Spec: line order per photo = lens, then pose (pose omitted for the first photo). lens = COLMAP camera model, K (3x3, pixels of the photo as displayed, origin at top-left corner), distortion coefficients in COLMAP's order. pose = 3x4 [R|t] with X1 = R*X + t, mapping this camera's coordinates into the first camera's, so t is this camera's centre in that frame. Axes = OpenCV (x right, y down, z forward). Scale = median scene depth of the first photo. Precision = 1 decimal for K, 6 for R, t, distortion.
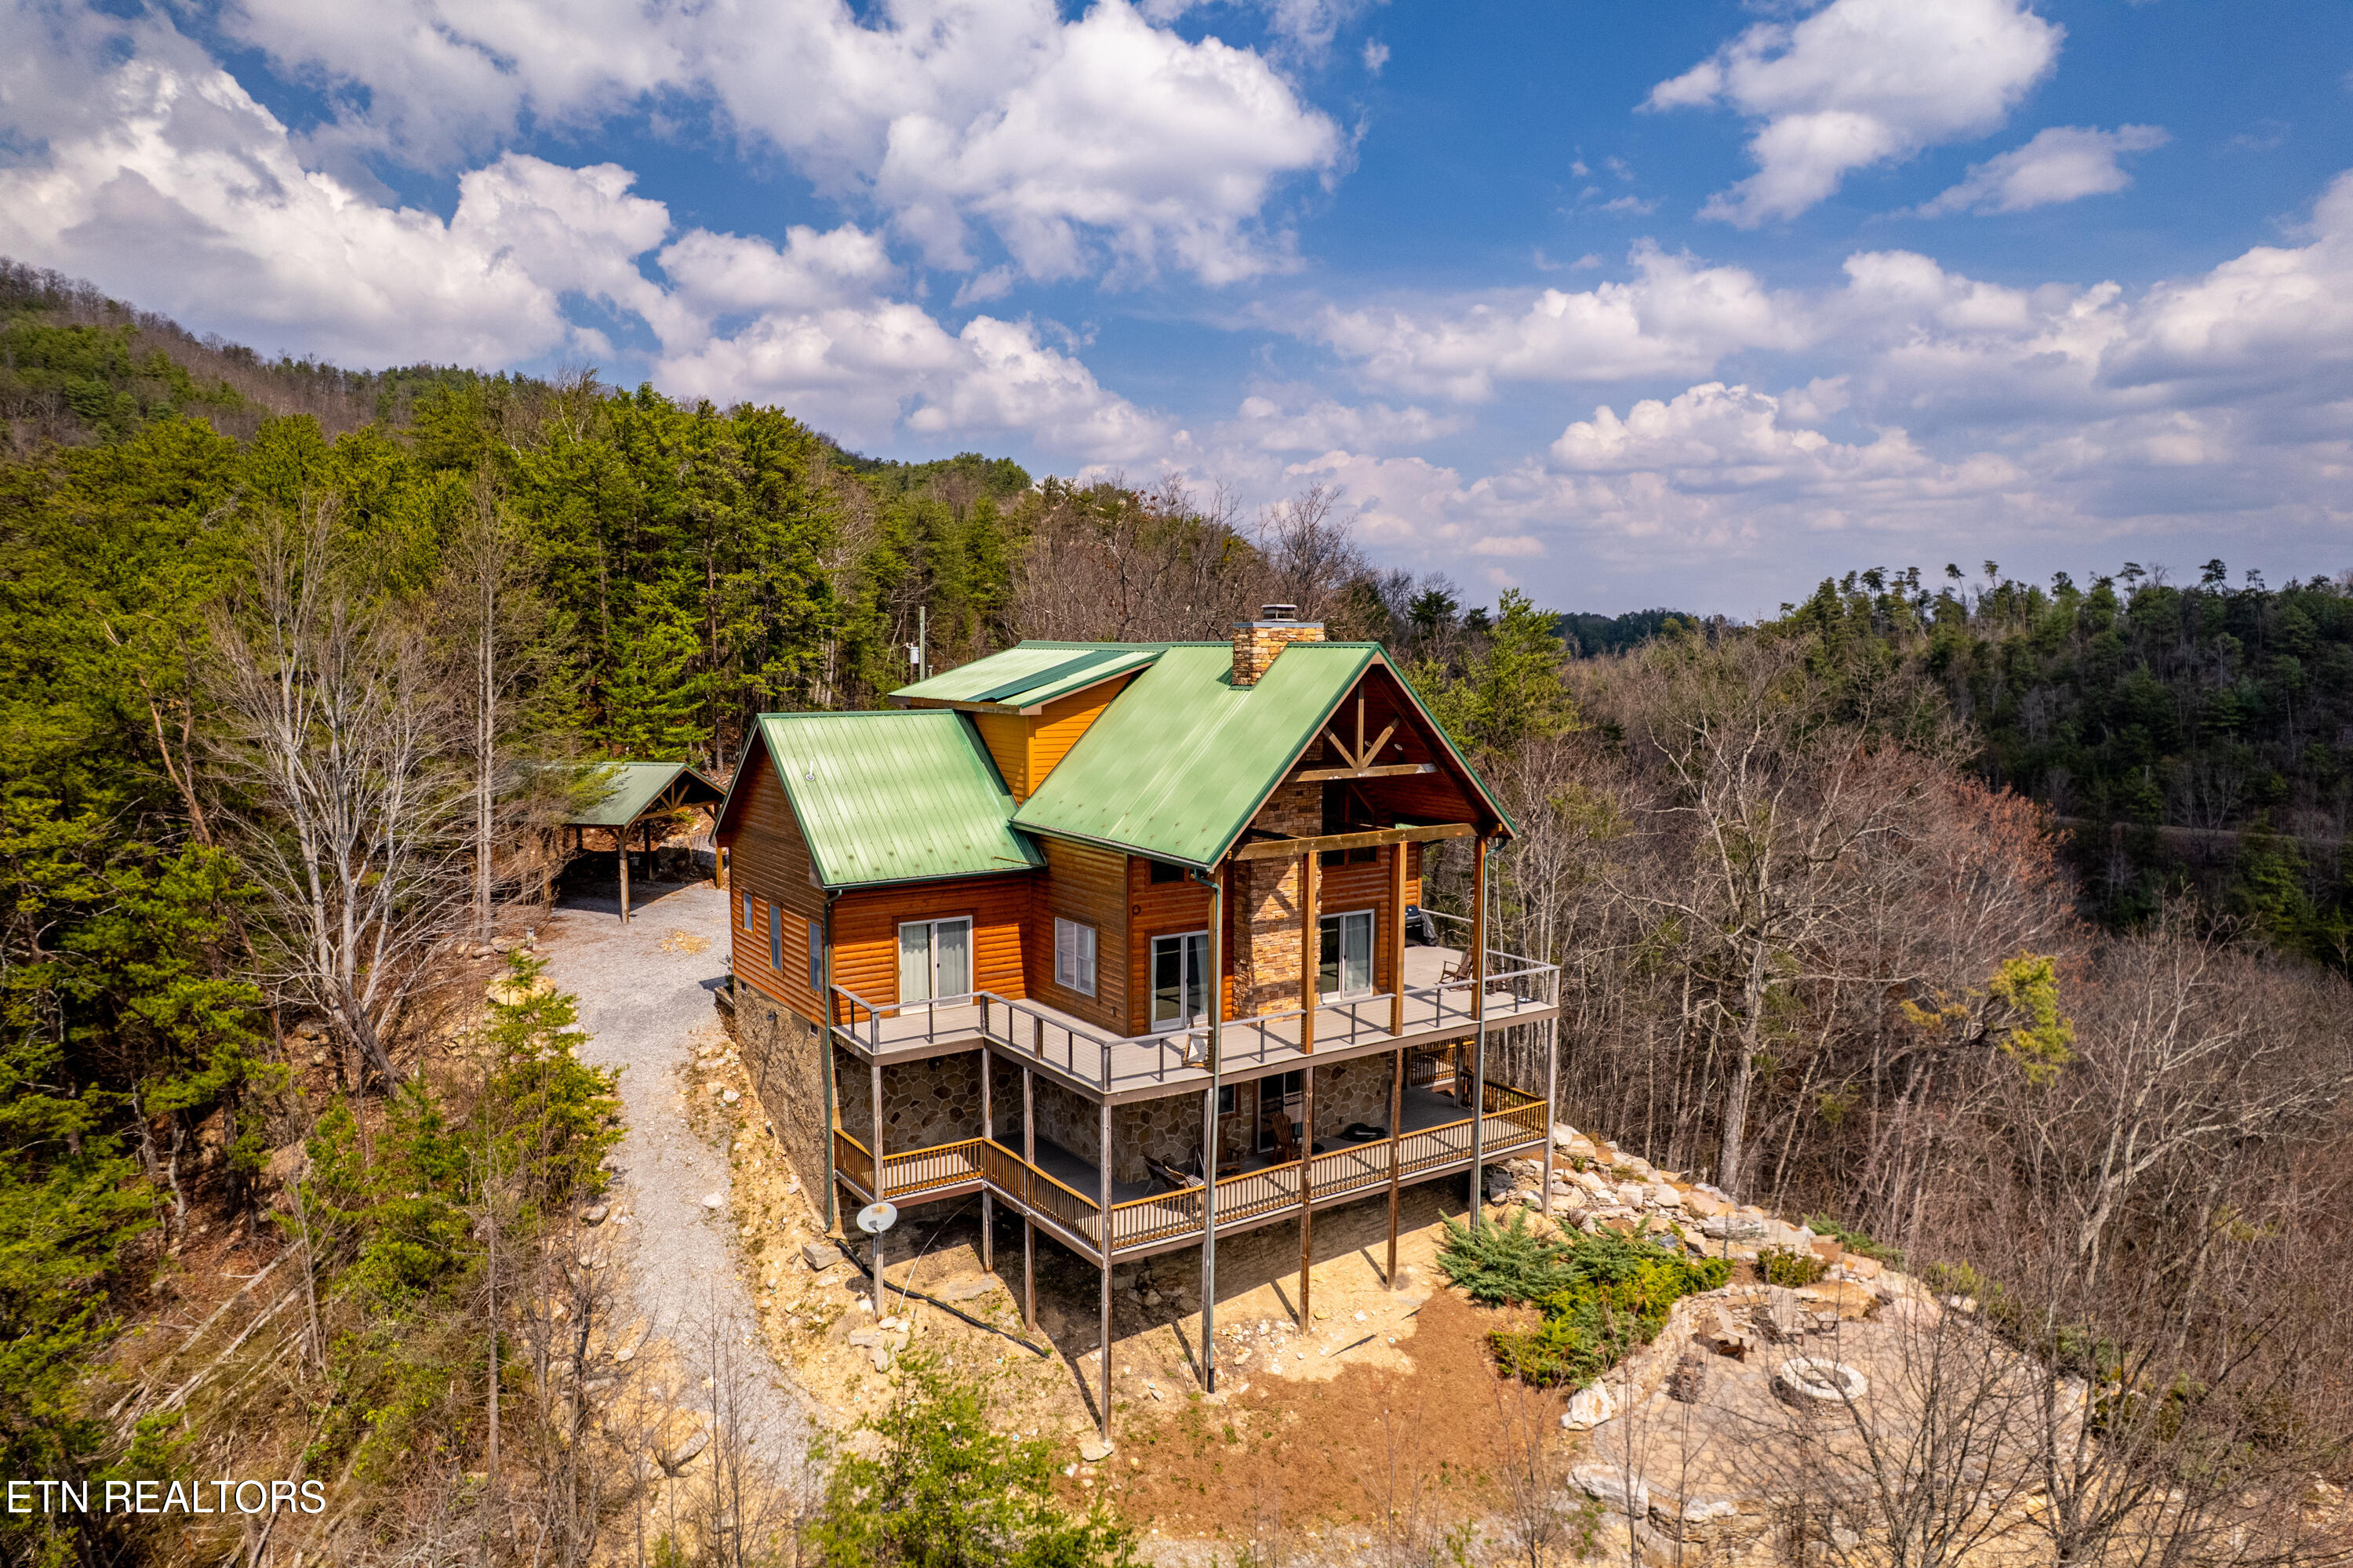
lens RADIAL K [[1504.1, 0, 1176.5], [0, 1504.1, 784.0], [0, 0, 1]] dist [-0.036718, 0.001581]
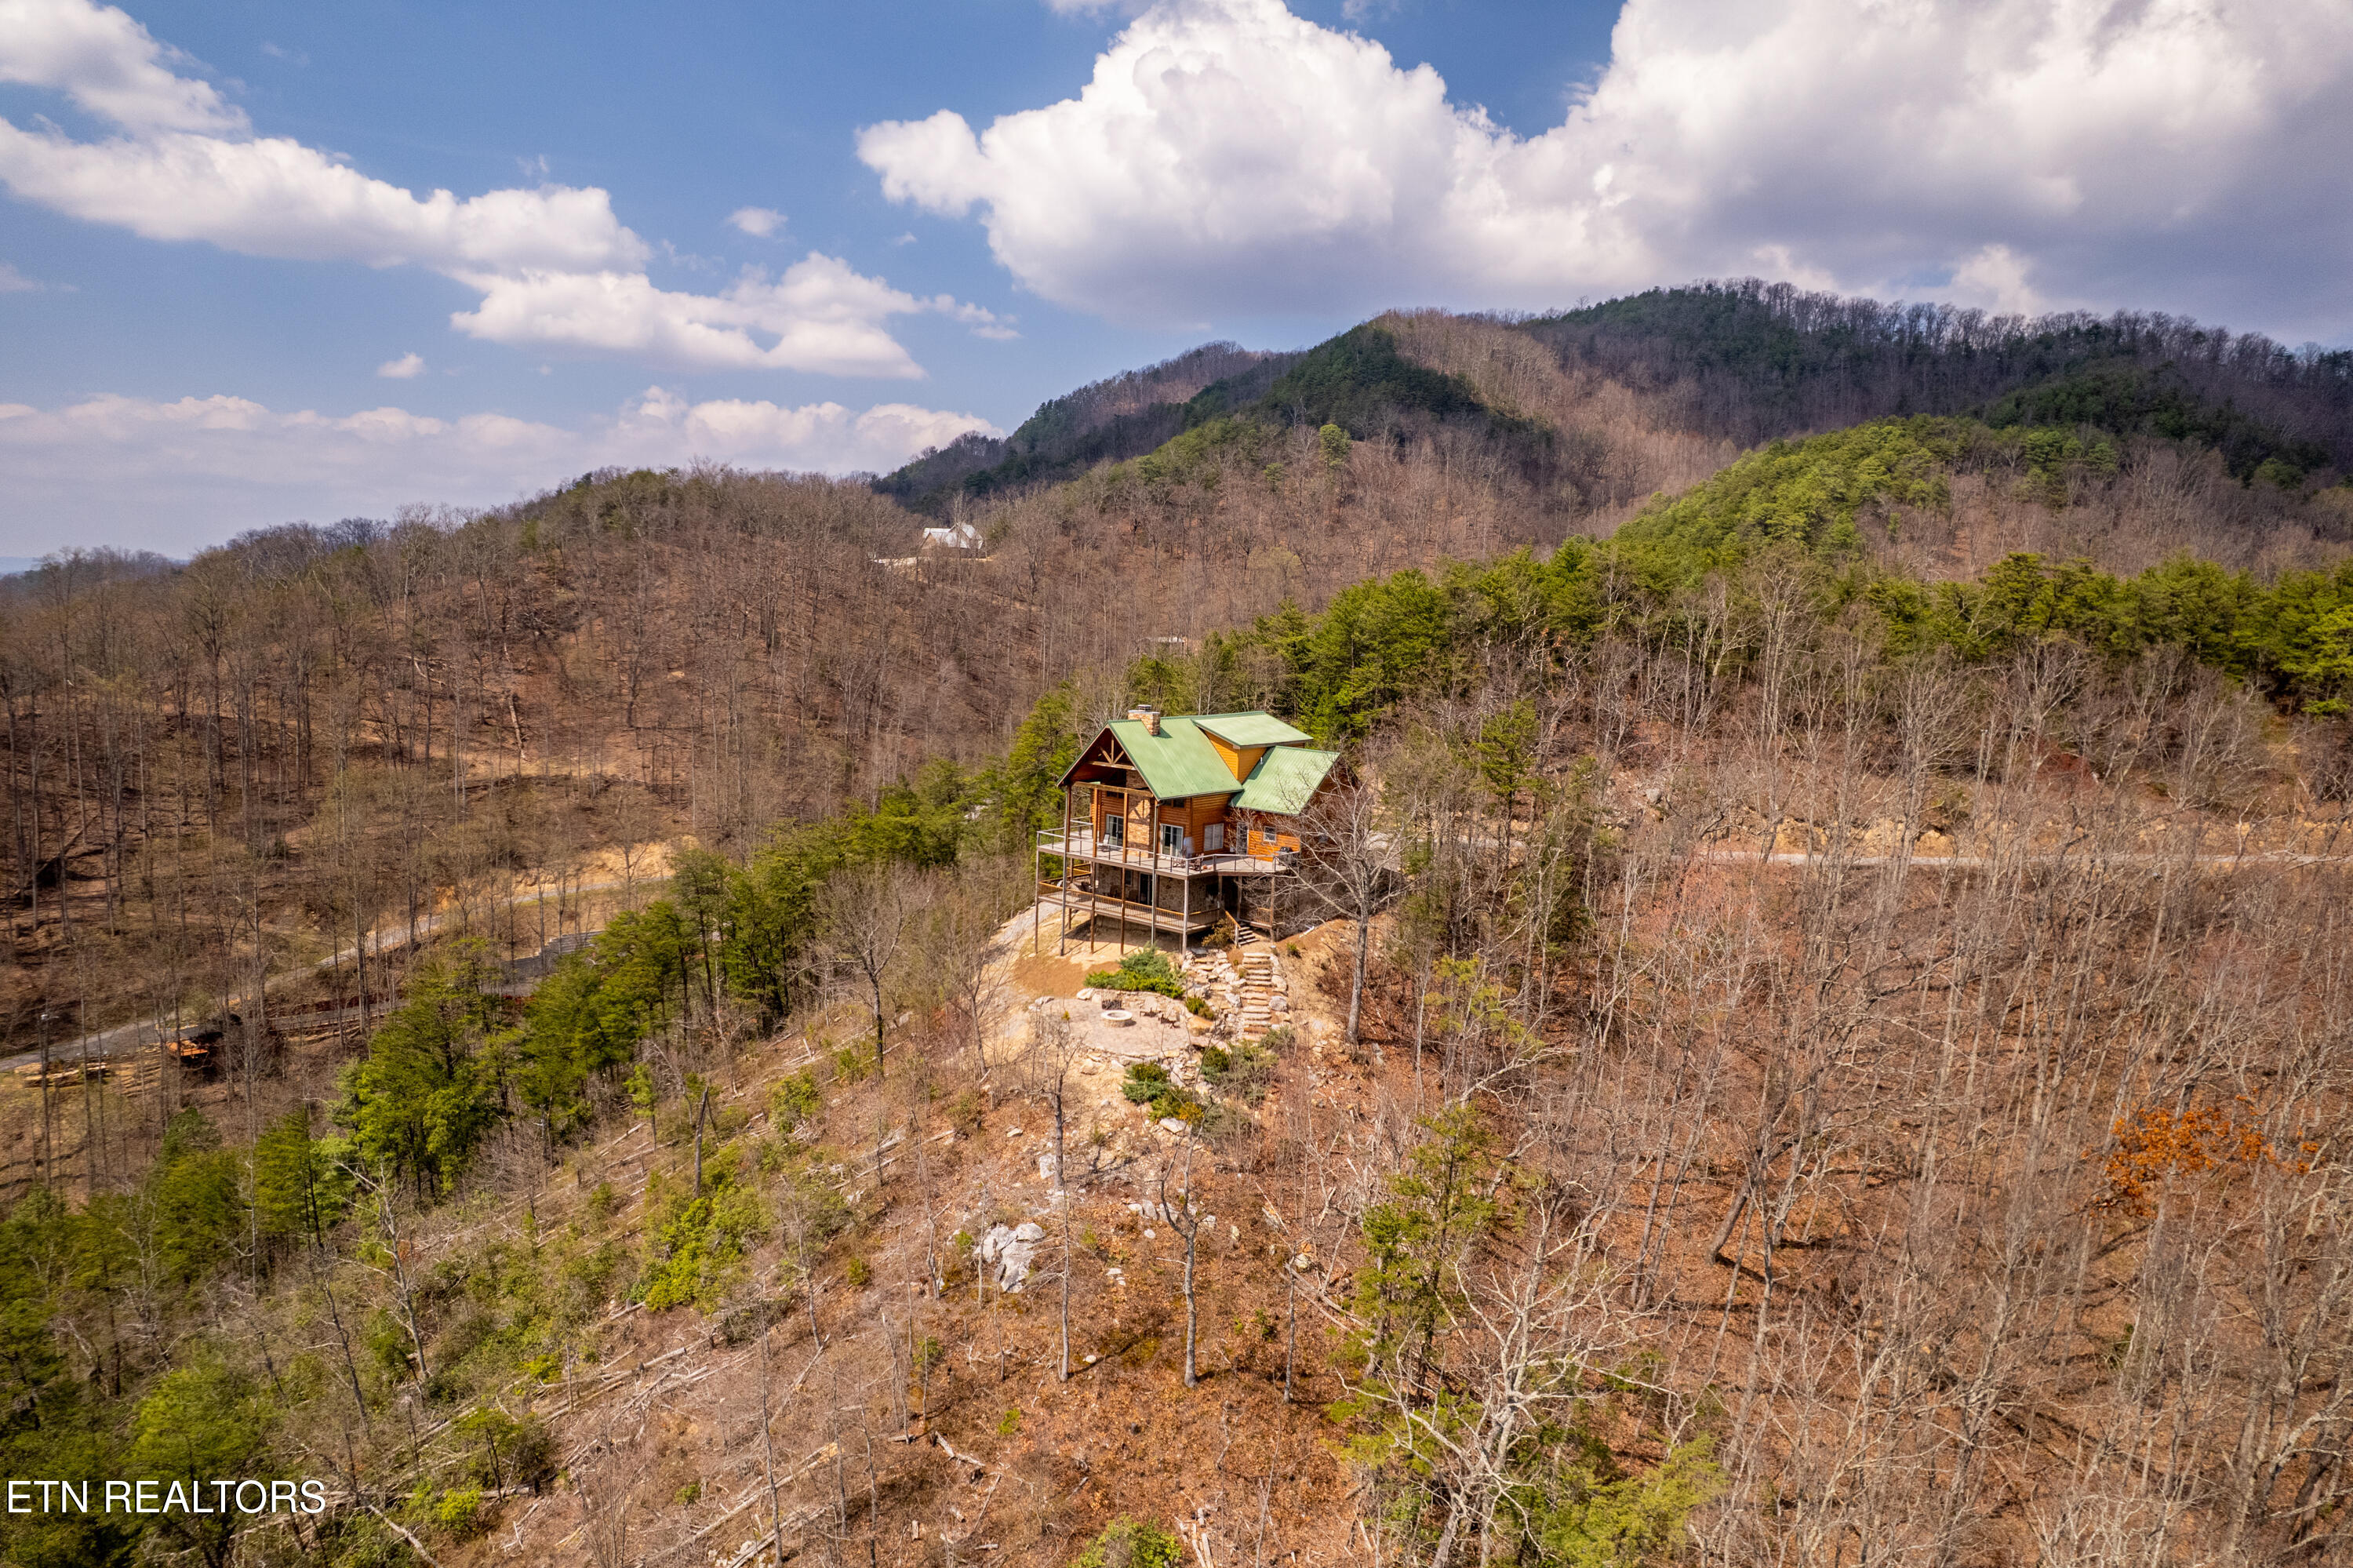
lens RADIAL K [[1504.3, 0, 1173.3], [0, 1504.3, 791.3], [0, 0, 1]] dist [-0.066361, 0.056514]
pose [[0.265886, 0.129622, -0.955250, 2.739498], [-0.117554, 0.987883, 0.101330, -0.253140], [0.956810, 0.085351, 0.277902, 0.291344]]
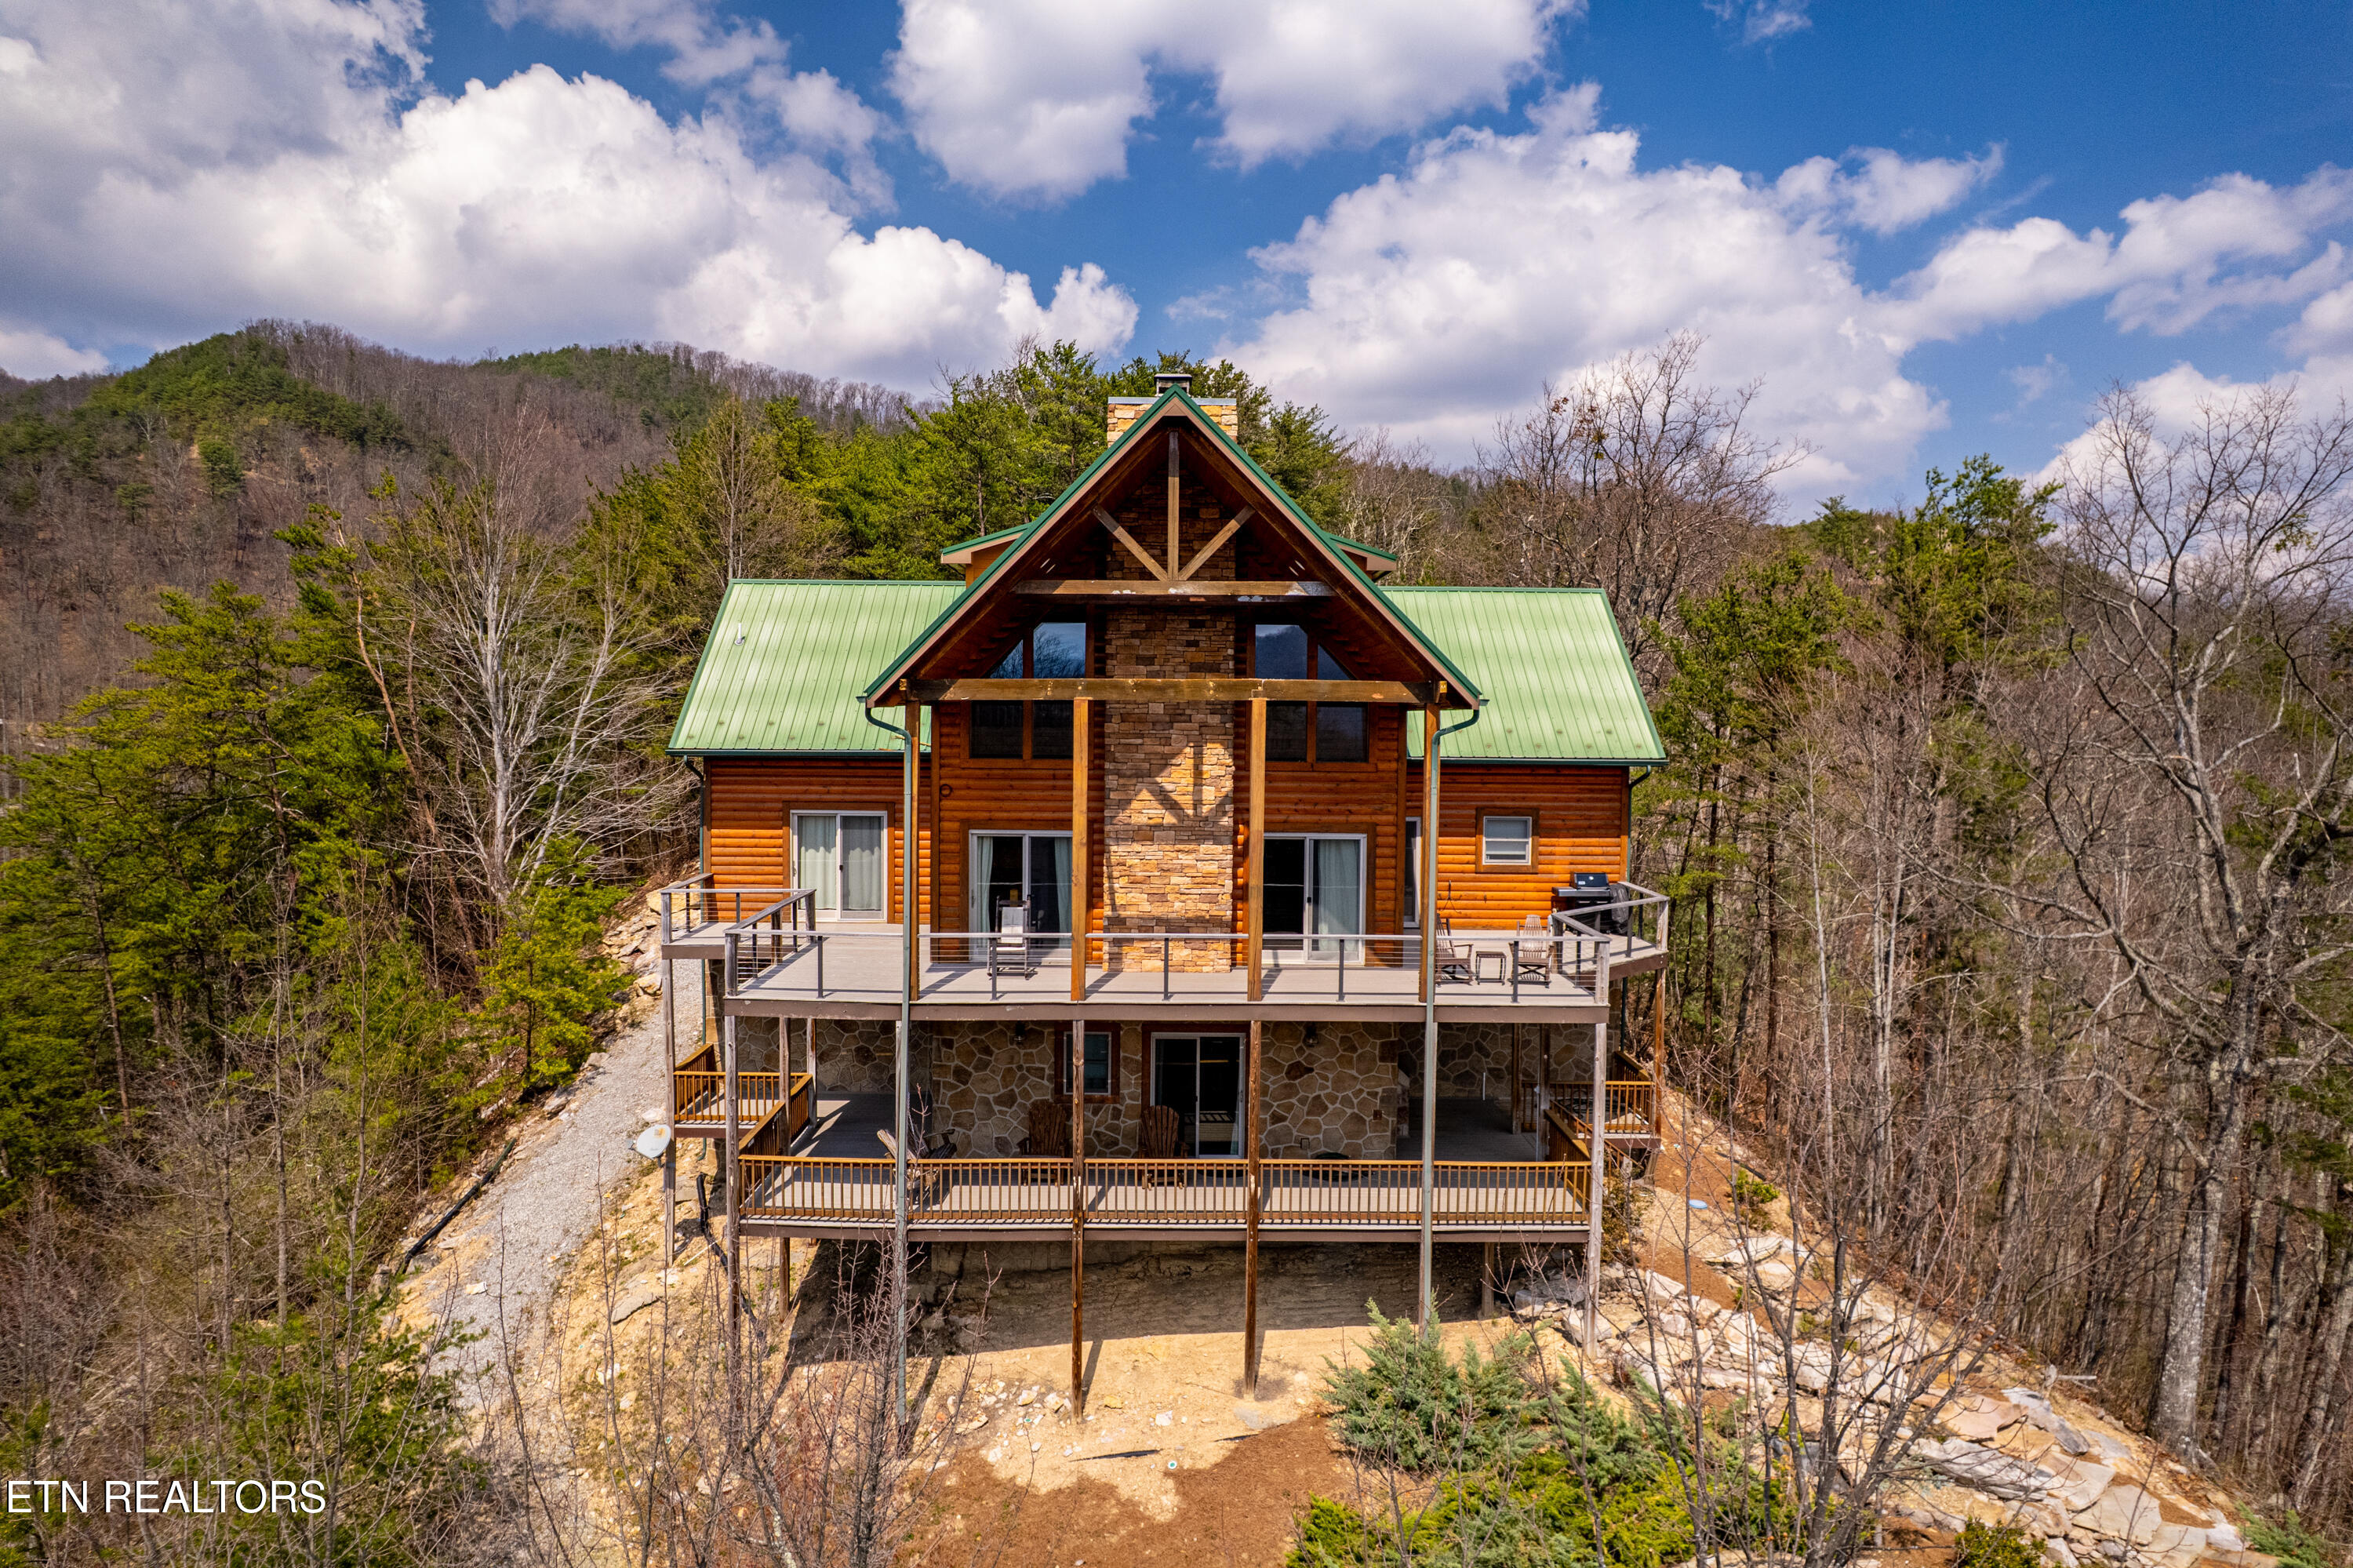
lens RADIAL K [[1515.2, 0, 1160.5], [0, 1515.2, 789.8], [0, 0, 1]] dist [-0.033220, 0.000155]
pose [[0.829186, 0.030999, -0.558112, 0.464467], [-0.058951, 0.997743, -0.032166, 0.097362], [0.555855, 0.059573, 0.829142, 0.417571]]
